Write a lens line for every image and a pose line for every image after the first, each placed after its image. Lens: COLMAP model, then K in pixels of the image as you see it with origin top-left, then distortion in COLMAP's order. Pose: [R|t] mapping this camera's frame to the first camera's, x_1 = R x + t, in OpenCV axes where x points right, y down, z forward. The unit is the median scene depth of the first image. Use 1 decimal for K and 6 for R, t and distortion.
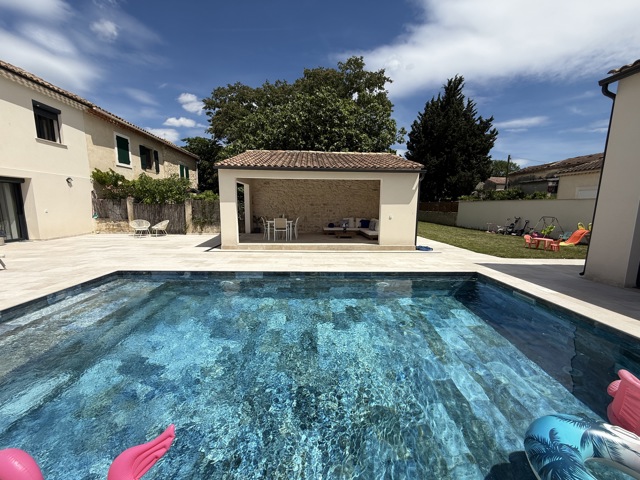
lens RADIAL K [[251.7, 0, 321.8], [0, 251.7, 237.7], [0, 0, 1]] dist [0.000439, -0.000152]
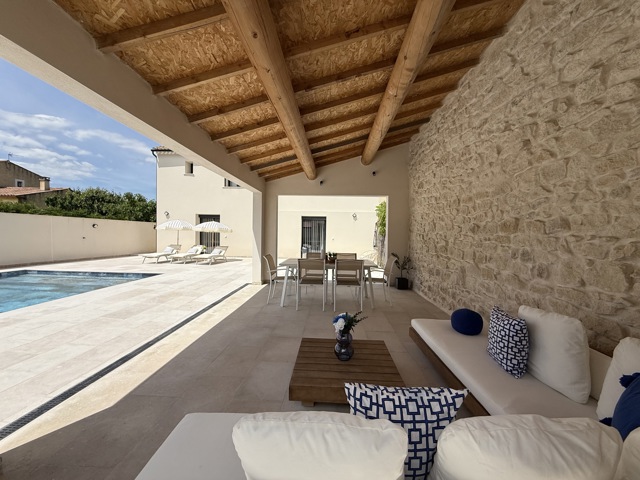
lens RADIAL K [[251.7, 0, 321.0], [0, 251.7, 236.6], [0, 0, 1]] dist [0.000439, -0.000152]
pose [[-0.088213, -0.000213, -0.996102, 0.255307], [-0.146472, 0.989133, 0.012760, -0.101879], [0.985274, 0.147026, -0.087285, 0.861857]]
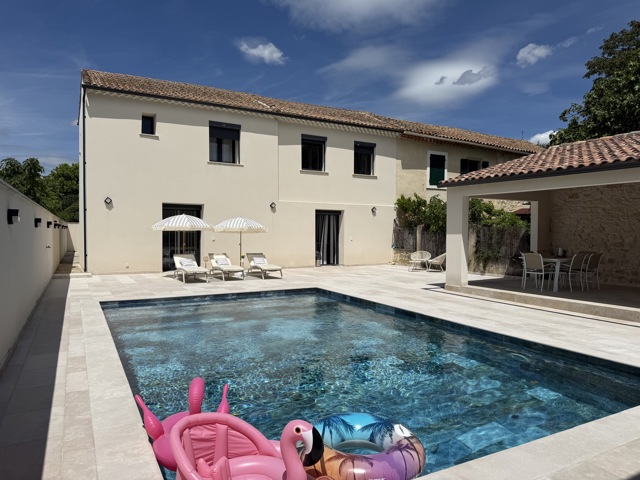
lens RADIAL K [[449.2, 0, 324.5], [0, 449.2, 234.5], [0, 0, 1]] dist [0.048685, -0.012969]
pose [[0.450901, -0.002273, -0.892571, 0.464632], [-0.117130, 0.991198, -0.061695, 0.004974], [0.884855, 0.132365, 0.446666, 0.029347]]
